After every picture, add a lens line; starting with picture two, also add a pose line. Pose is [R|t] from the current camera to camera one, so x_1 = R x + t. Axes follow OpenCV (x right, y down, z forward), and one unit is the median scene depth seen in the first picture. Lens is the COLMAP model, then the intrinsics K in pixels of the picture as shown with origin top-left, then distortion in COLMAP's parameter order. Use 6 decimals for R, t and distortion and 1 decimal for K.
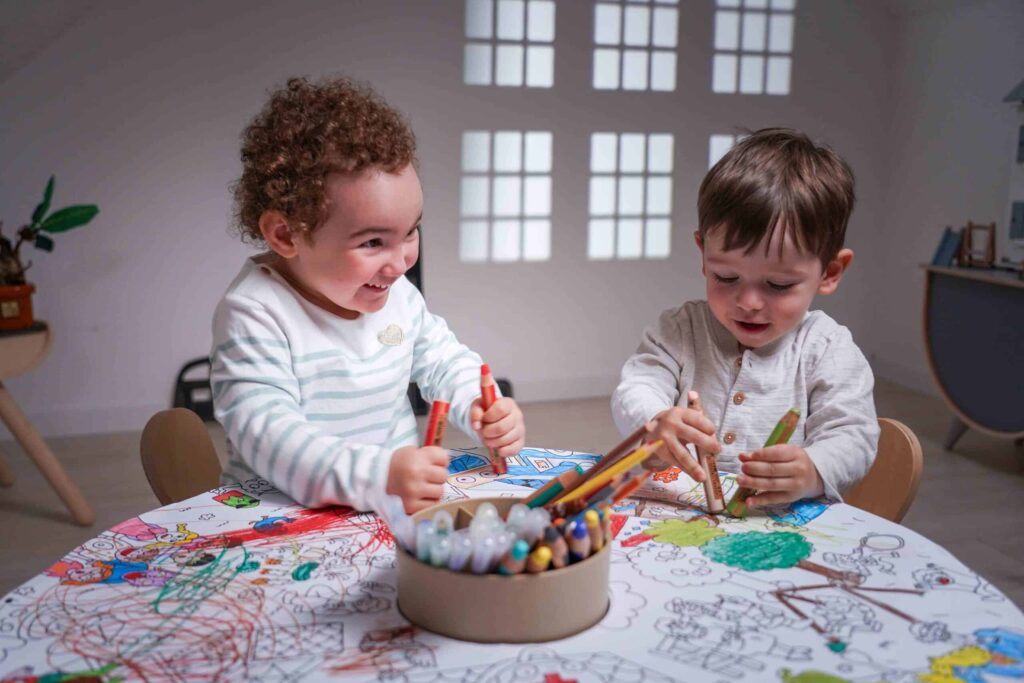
lens RADIAL K [[972.5, 0, 512.0], [0, 972.5, 341.5], [0, 0, 1]] dist [0.042827, -0.015179]
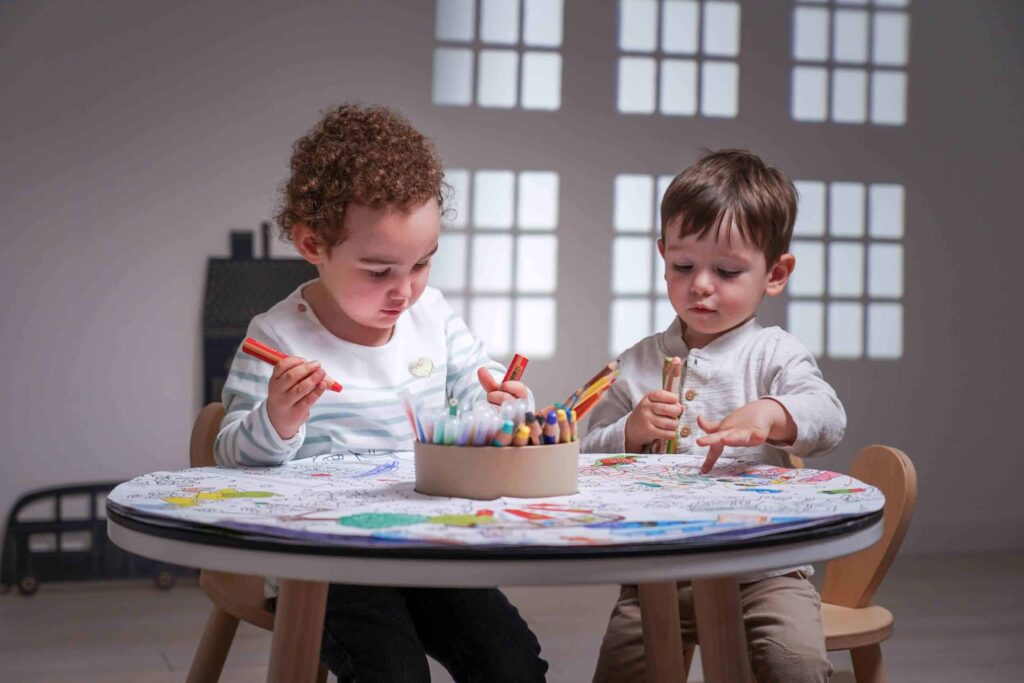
lens RADIAL K [[1902.8, 0, 512.0], [0, 1902.8, 341.5], [0, 0, 1]] dist [0.006132, 0.016304]
pose [[0.999895, 0.011560, 0.008772, -0.009330], [-0.010295, 0.991119, -0.132578, 0.357944], [-0.010227, 0.132474, 0.991134, -1.380495]]
